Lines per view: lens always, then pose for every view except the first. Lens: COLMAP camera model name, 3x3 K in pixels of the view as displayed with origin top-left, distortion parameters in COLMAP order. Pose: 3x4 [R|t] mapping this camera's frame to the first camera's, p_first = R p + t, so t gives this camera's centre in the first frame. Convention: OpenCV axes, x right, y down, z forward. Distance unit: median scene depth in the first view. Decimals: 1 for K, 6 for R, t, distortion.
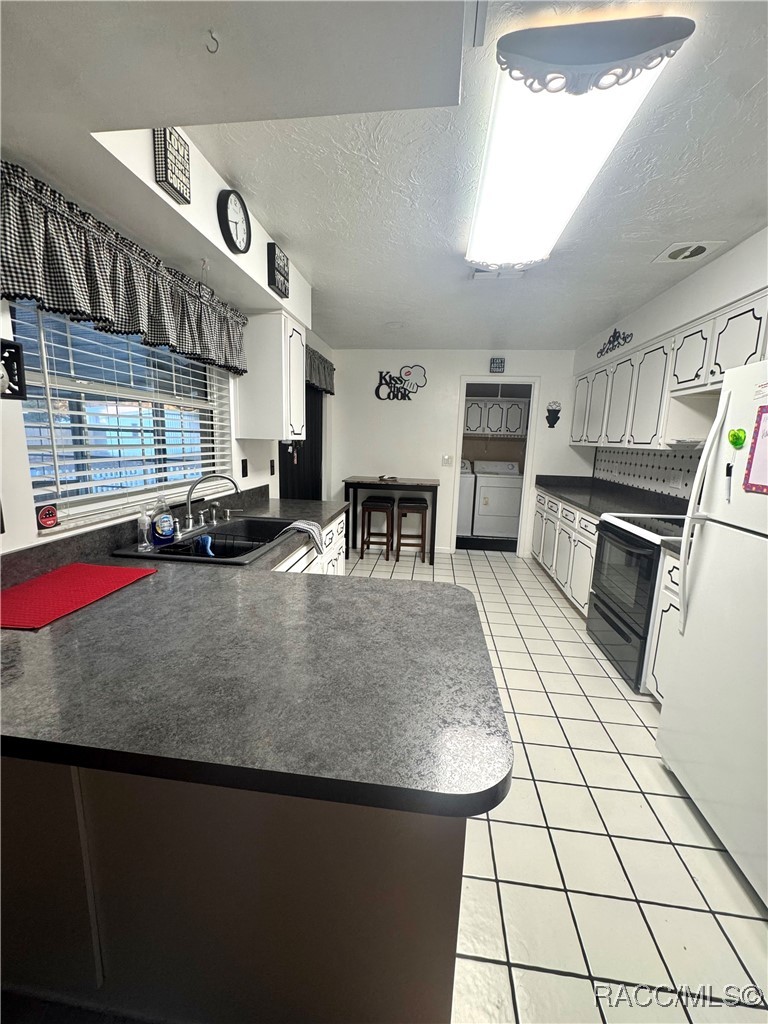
lens RADIAL K [[411.8, 0, 384.3], [0, 411.8, 511.6], [0, 0, 1]] dist [-0.000307, 0.000022]
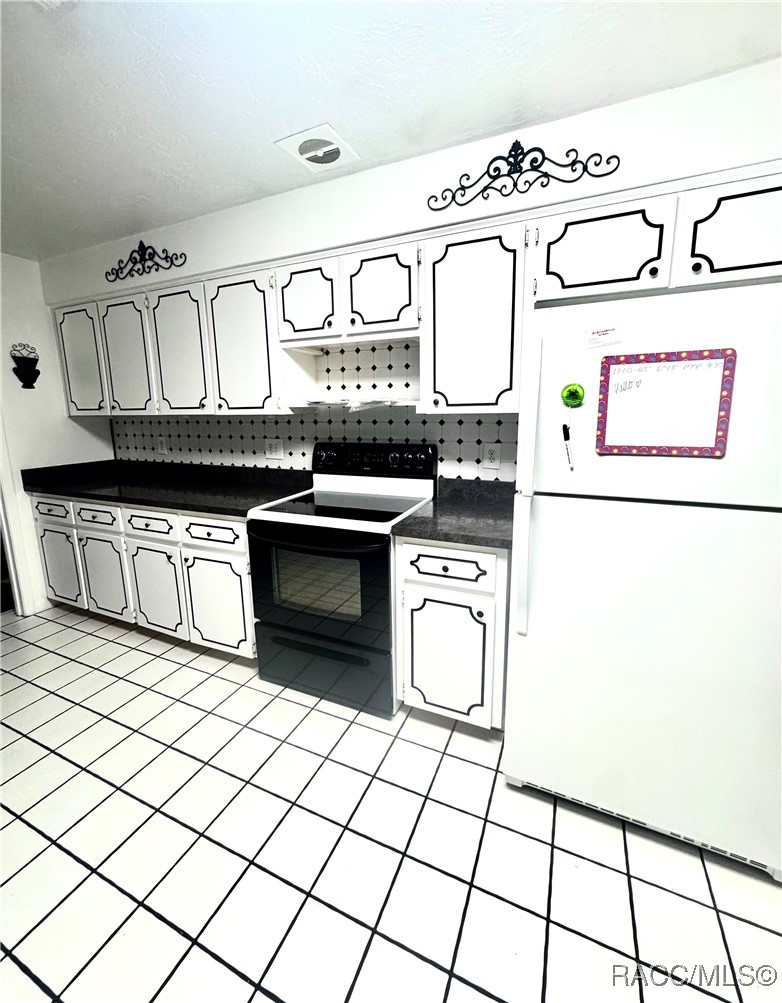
lens RADIAL K [[409.1, 0, 397.6], [0, 409.1, 480.5], [0, 0, 1]] dist [-0.001114, -0.000017]
pose [[0.287193, -0.198483, 0.937083, -0.027375], [0.190488, 0.970591, 0.147200, -0.085024], [-0.938741, 0.136229, 0.316555, 0.468796]]
